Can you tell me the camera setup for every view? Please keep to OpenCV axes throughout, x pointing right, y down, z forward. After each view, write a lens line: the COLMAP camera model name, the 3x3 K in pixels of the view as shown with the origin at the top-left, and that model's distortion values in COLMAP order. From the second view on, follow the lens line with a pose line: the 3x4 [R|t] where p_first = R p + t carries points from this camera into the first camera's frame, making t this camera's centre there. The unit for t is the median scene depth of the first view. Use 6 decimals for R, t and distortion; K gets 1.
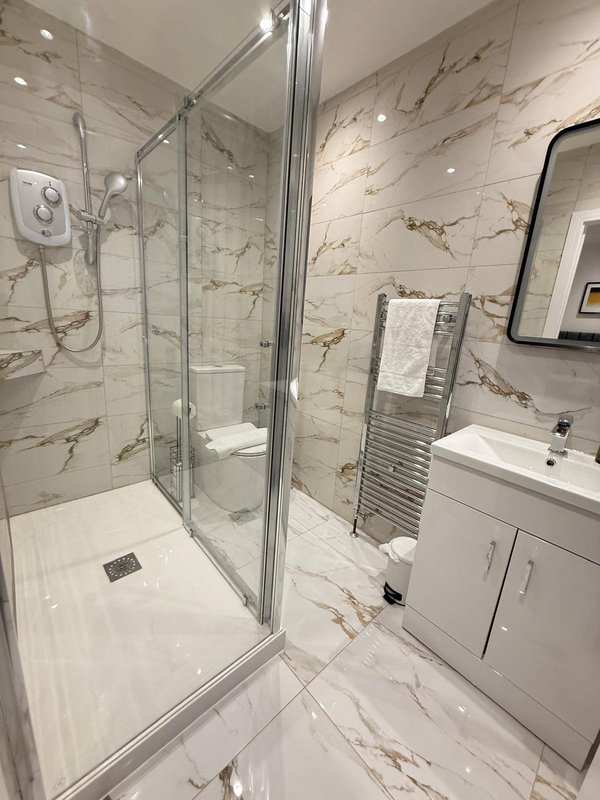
lens RADIAL K [[320.3, 0, 299.4], [0, 320.3, 398.6], [0, 0, 1]] dist [0.003058, 0.000434]
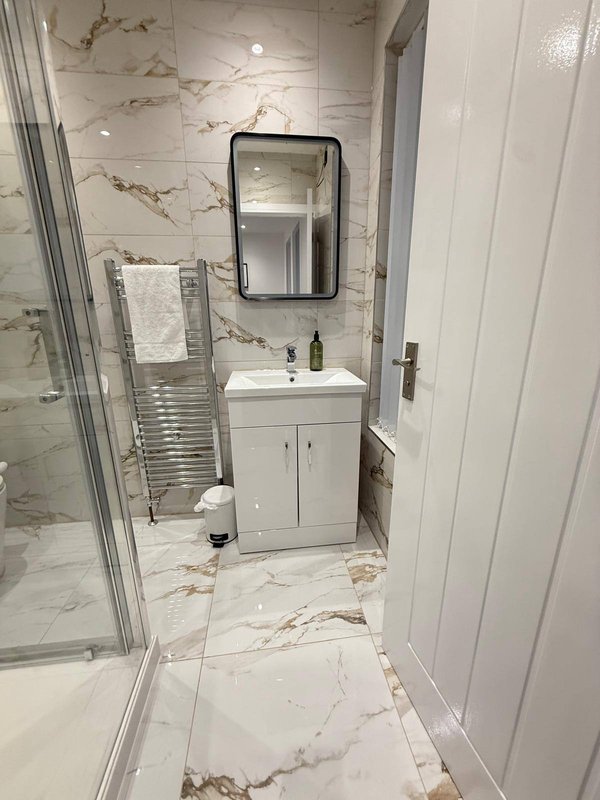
lens RADIAL K [[320.3, 0, 299.1], [0, 320.3, 399.4], [0, 0, 1]] dist [0.003058, 0.000434]
pose [[0.579557, -0.292503, 0.760628, -0.281554], [0.253765, 0.951735, 0.172639, 0.035907], [-0.774414, 0.092967, 0.625812, 0.061404]]
